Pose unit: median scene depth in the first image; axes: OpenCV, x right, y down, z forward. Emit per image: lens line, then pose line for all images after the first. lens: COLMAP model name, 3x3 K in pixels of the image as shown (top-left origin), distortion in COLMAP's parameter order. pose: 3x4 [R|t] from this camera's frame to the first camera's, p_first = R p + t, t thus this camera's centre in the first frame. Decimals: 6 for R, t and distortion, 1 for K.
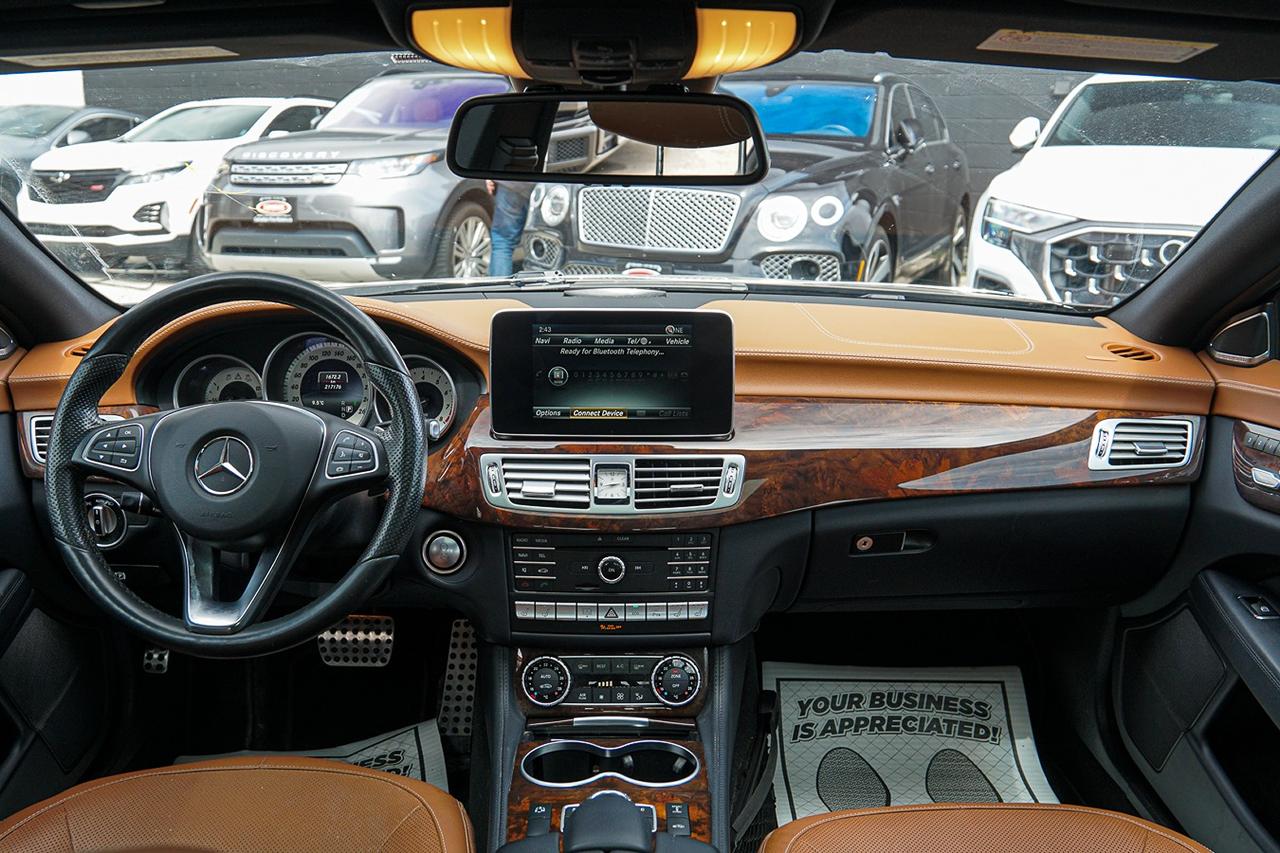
lens RADIAL K [[1059.6, 0, 630.8], [0, 1059.6, 435.0], [0, 0, 1]] dist [-0.131470, 0.091720]
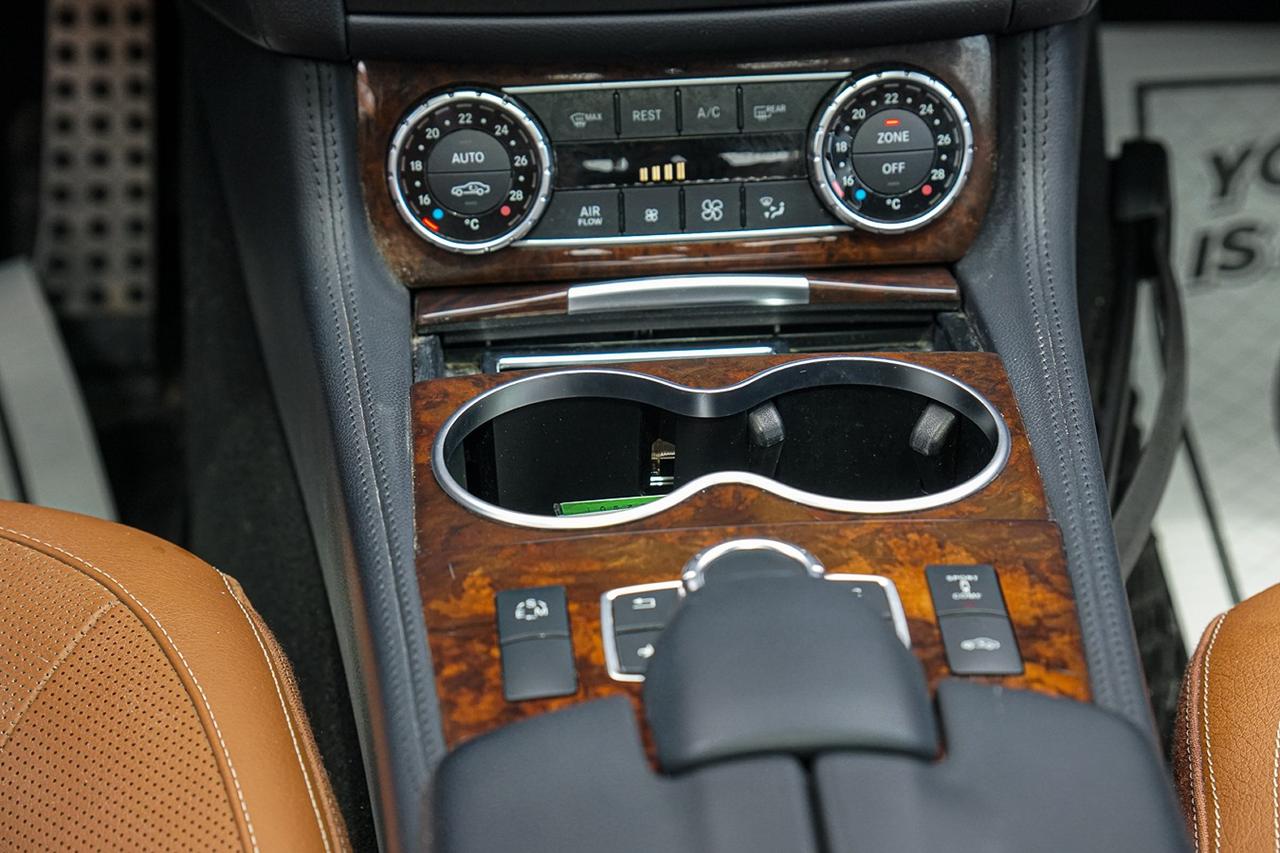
lens RADIAL K [[3363.8, 0, 638.0], [0, 3363.8, 431.6], [0, 0, 1]] dist [0.655413, 0.000000]
pose [[0.997897, -0.046249, 0.045427, -0.079862], [0.027587, 0.937080, 0.348022, -0.036049], [-0.058664, -0.346037, 0.936385, 0.050918]]
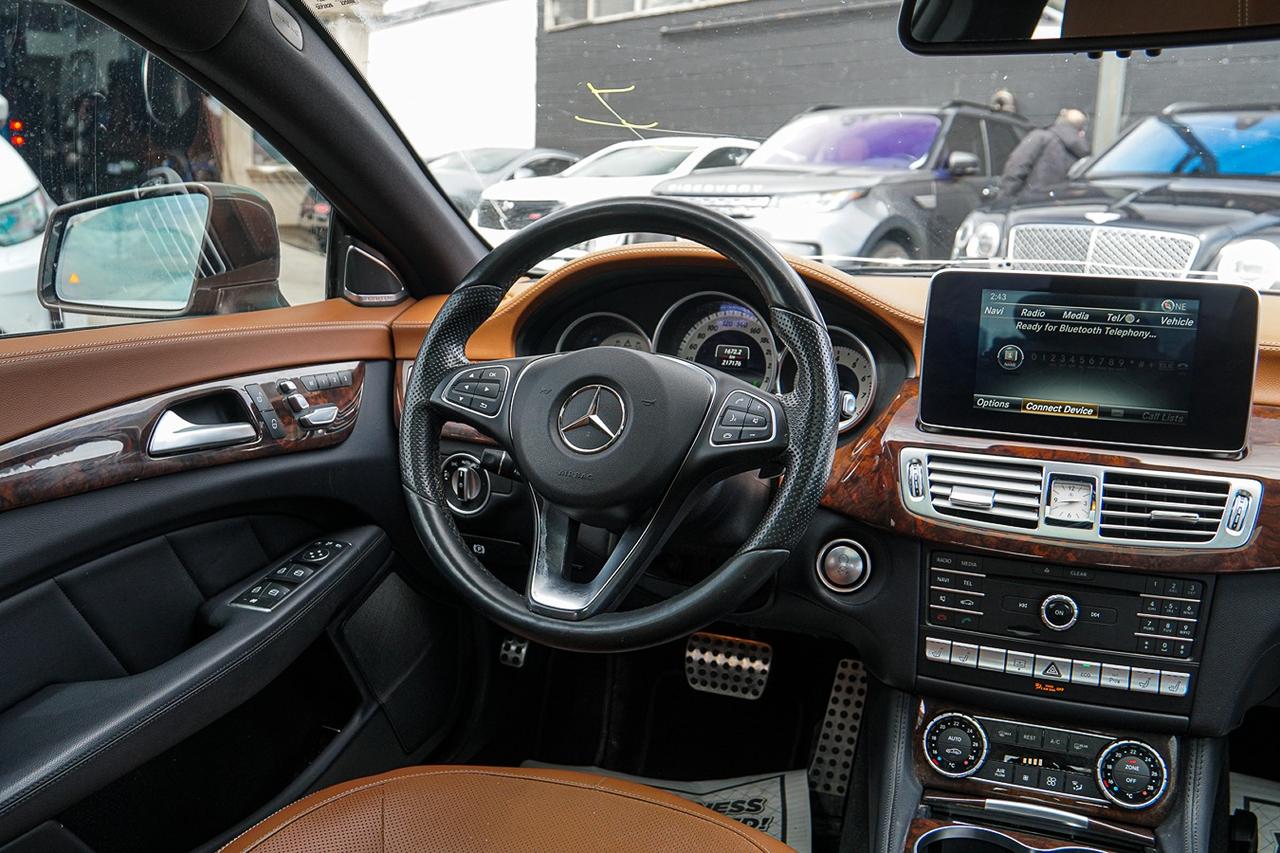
lens RADIAL K [[1059.6, 0, 630.9], [0, 1059.6, 438.0], [0, 0, 1]] dist [-0.131470, 0.091720]
pose [[0.926665, 0.085492, -0.366037, -0.040845], [-0.102914, 0.994287, -0.028310, 0.053988], [0.361526, 0.063904, 0.930170, 0.182274]]
